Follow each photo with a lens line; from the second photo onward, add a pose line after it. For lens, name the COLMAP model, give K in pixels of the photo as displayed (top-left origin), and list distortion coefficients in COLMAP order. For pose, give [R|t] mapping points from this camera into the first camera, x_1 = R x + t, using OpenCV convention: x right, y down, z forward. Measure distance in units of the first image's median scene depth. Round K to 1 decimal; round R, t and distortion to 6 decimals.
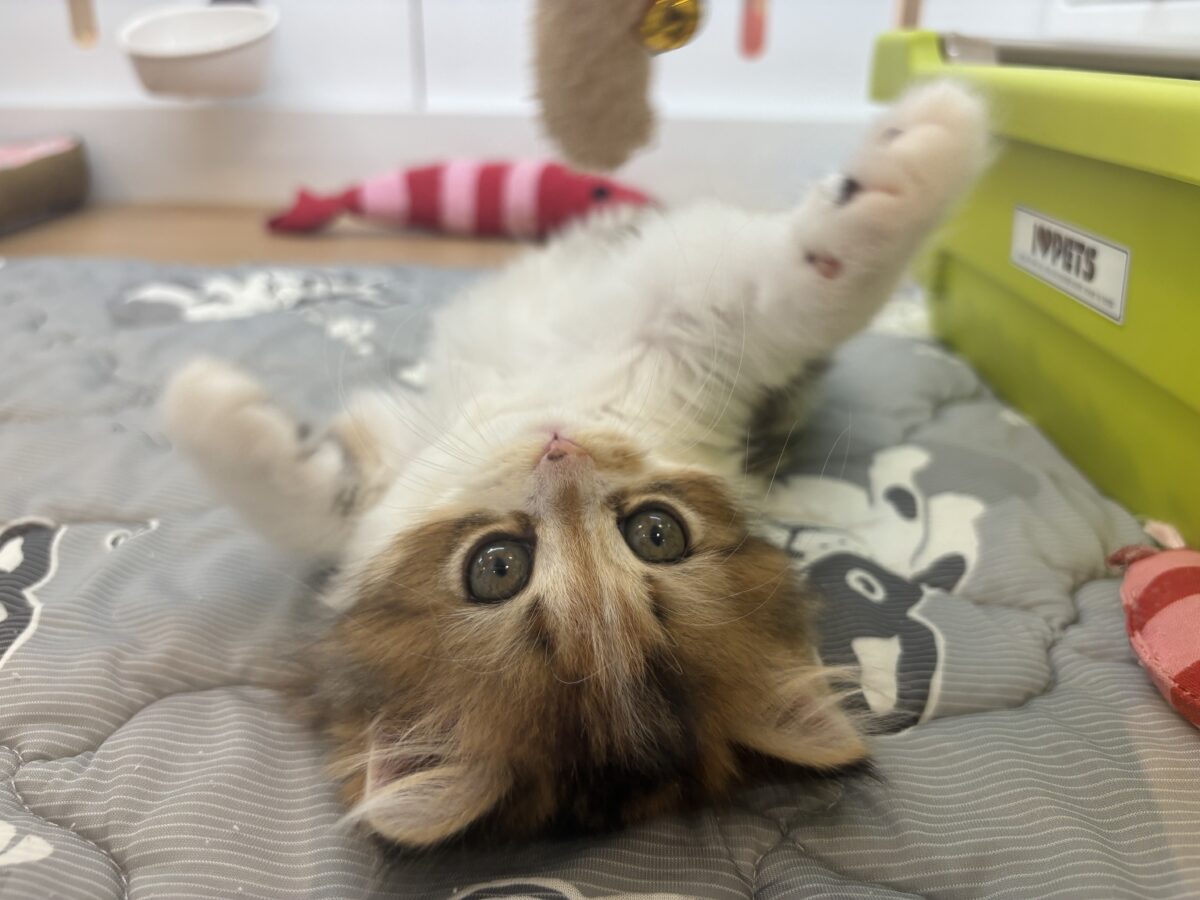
lens RADIAL K [[965.5, 0, 606.0], [0, 965.5, 457.4], [0, 0, 1]] dist [0.040646, -0.091844]
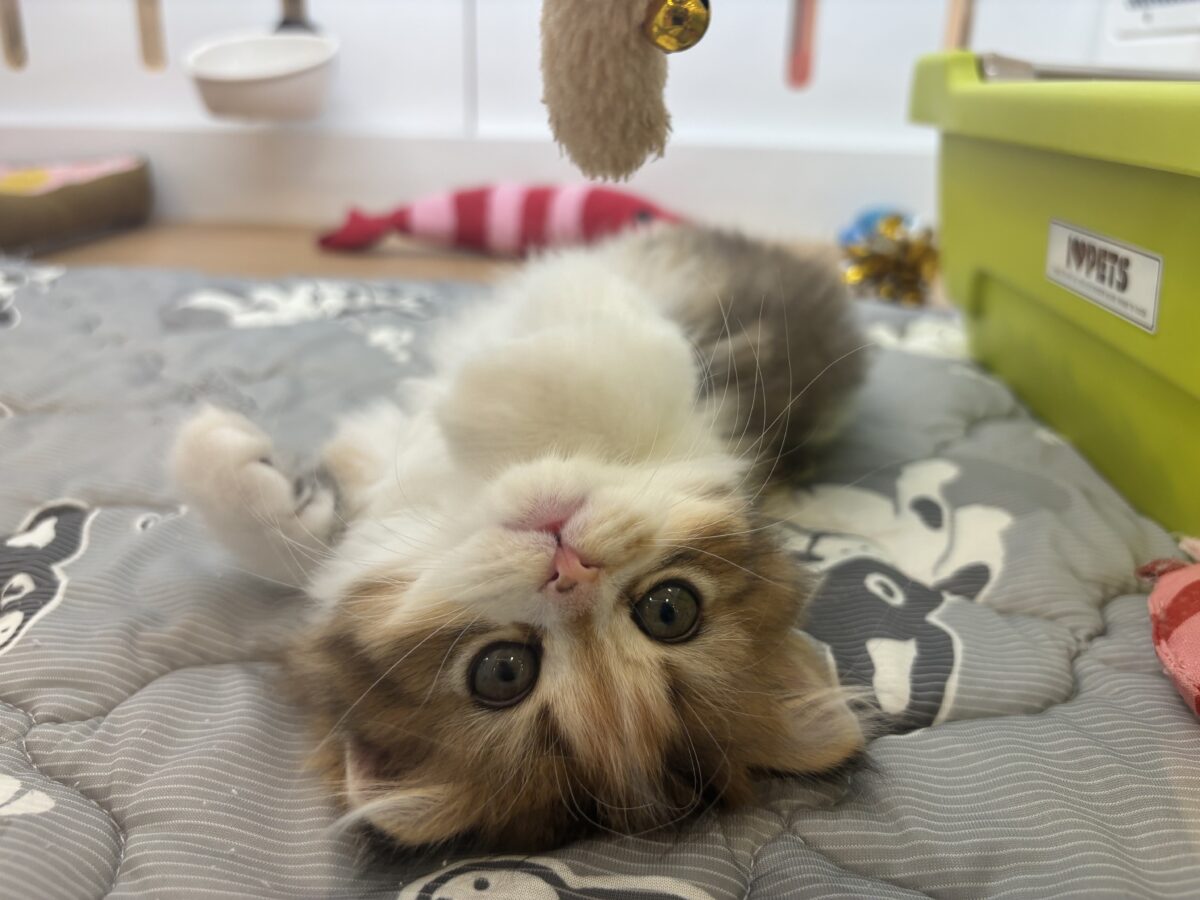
lens RADIAL K [[964.9, 0, 603.9], [0, 964.9, 445.6], [0, 0, 1]] dist [0.050462, -0.103774]
pose [[0.998356, 0.027162, -0.050481, 0.032778], [-0.029543, 0.998456, -0.047036, 0.045833], [0.049125, 0.048450, 0.997617, -0.002811]]
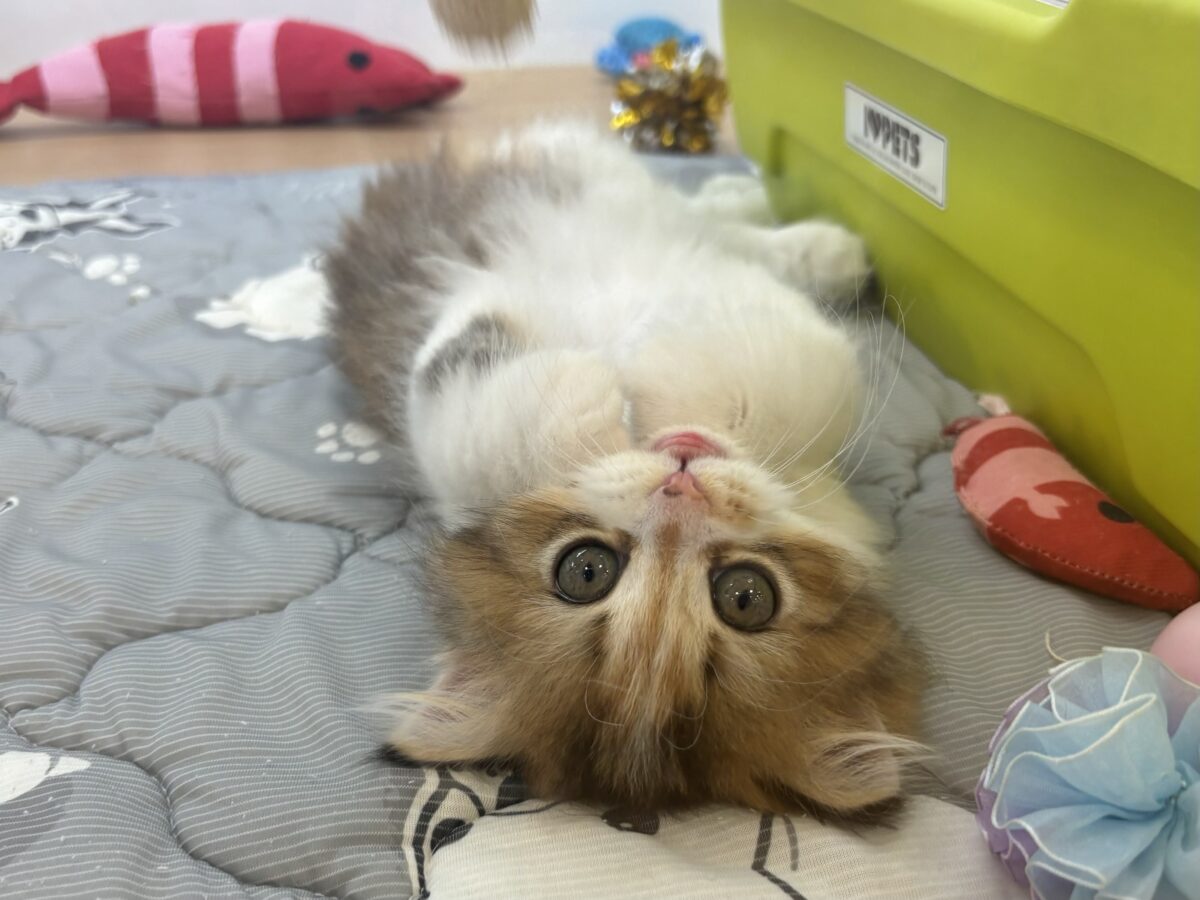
lens RADIAL K [[1364.9, 0, 565.5], [0, 1364.9, 578.3], [0, 0, 1]] dist [0.001001, 0.013809]
pose [[0.981620, -0.121014, 0.147572, -0.169104], [0.099580, 0.984426, 0.144879, 0.002026], [-0.162806, -0.127521, 0.978383, -0.522972]]
